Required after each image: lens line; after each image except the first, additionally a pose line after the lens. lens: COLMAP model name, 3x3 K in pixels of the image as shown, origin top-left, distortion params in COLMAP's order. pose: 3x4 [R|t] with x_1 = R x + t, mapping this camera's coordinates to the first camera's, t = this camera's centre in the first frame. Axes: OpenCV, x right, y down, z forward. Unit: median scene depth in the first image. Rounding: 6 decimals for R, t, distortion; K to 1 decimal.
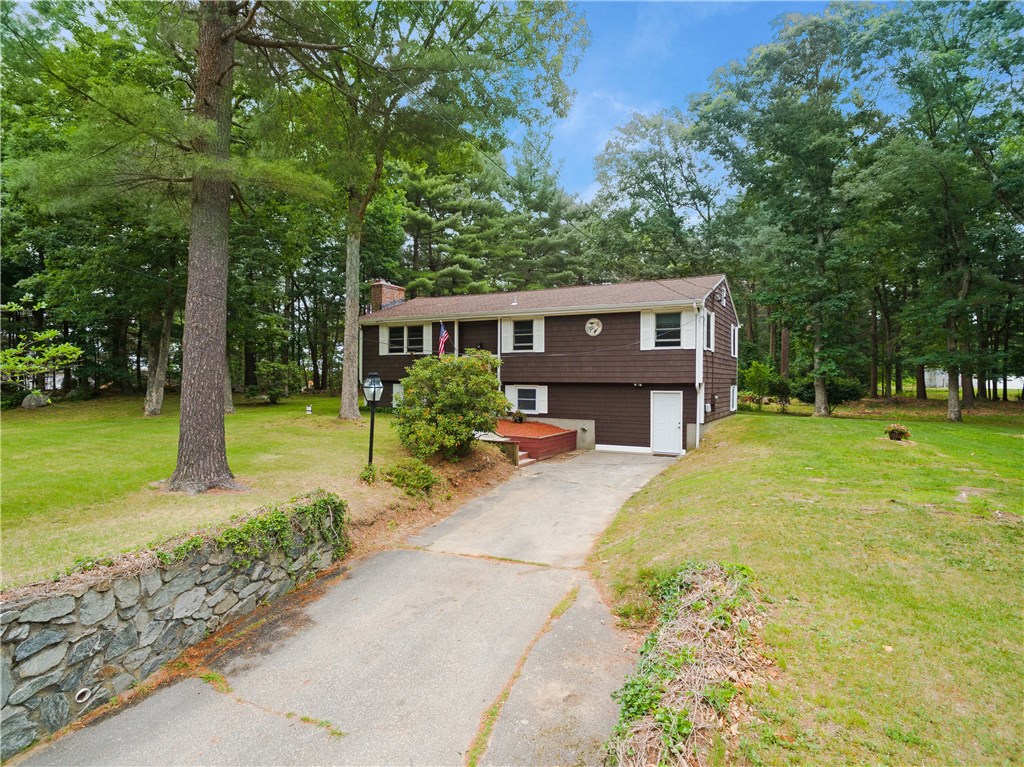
lens RADIAL K [[570.7, 0, 508.0], [0, 570.7, 383.7], [0, 0, 1]] dist [0.013996, -0.003446]
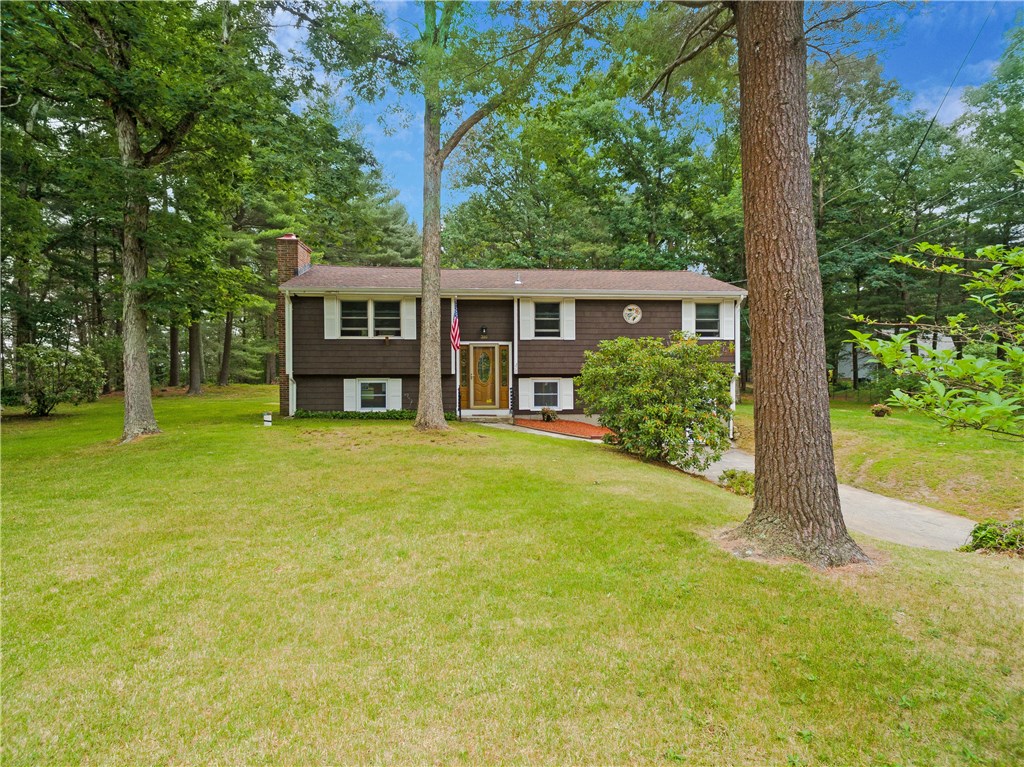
lens RADIAL K [[570.7, 0, 509.8], [0, 570.7, 376.3], [0, 0, 1]] dist [0.013996, -0.003446]
pose [[0.826968, -0.015521, 0.562034, -0.514303], [0.012329, 0.999879, 0.009471, -0.008637], [-0.562113, -0.000903, 0.827060, 0.329450]]
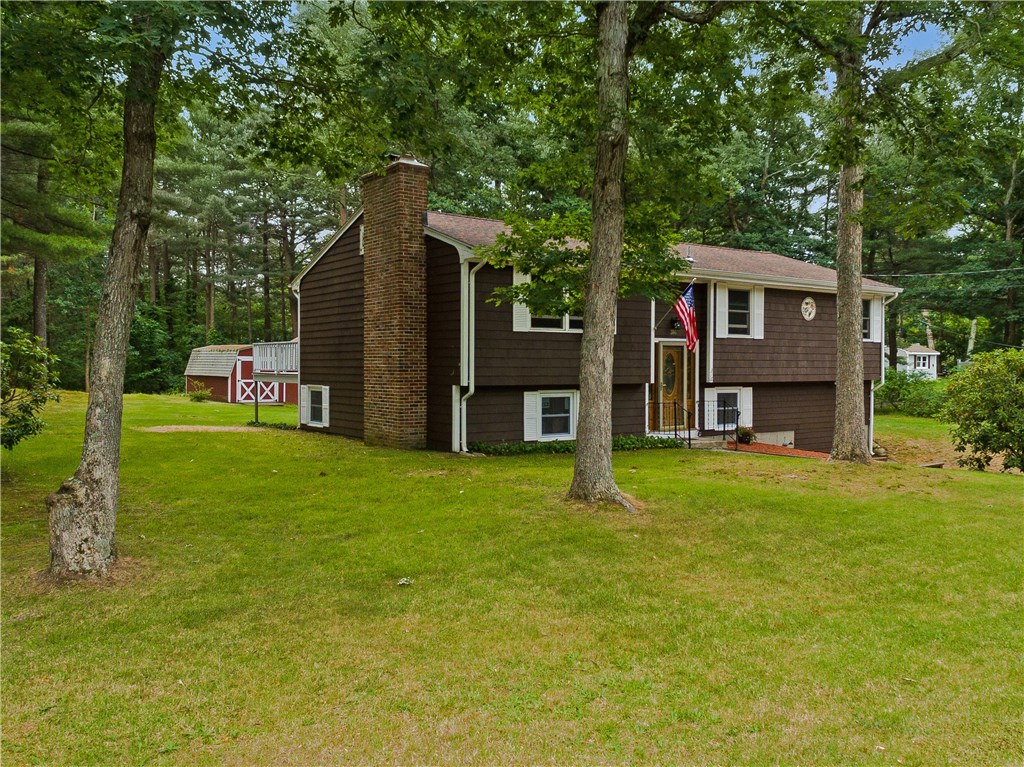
lens RADIAL K [[855.8, 0, 514.4], [0, 855.8, 383.3], [0, 0, 1]] dist [0.006386, -0.000149]
pose [[0.426712, -0.026704, 0.903993, -1.006571], [0.005235, 0.999620, 0.027058, -0.031164], [-0.904373, -0.006814, 0.426689, 0.828913]]
